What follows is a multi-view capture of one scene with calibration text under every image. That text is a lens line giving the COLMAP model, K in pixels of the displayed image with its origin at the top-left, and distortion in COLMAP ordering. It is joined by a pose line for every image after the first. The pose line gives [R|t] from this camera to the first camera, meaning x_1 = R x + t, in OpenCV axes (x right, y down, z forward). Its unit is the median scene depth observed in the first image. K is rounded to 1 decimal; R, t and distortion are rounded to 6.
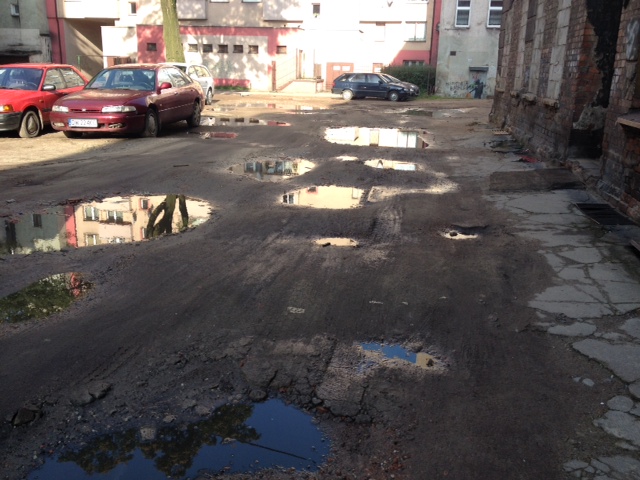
lens RADIAL K [[597.2, 0, 320.0], [0, 597.2, 240.0], [0, 0, 1]] dist [0.113303, -0.233288]
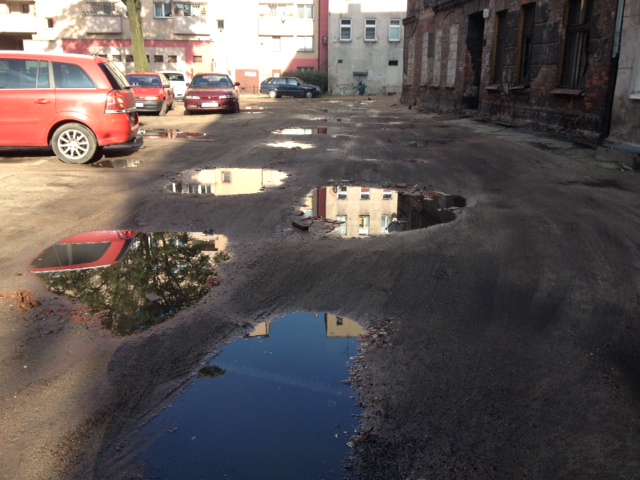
lens RADIAL K [[597.2, 0, 320.0], [0, 597.2, 240.0], [0, 0, 1]] dist [0.113303, -0.233288]
pose [[0.972178, -0.077053, 0.221206, -0.118546], [0.079232, 0.996856, -0.000981, 0.057283], [-0.220435, 0.018480, 0.975227, -0.197747]]
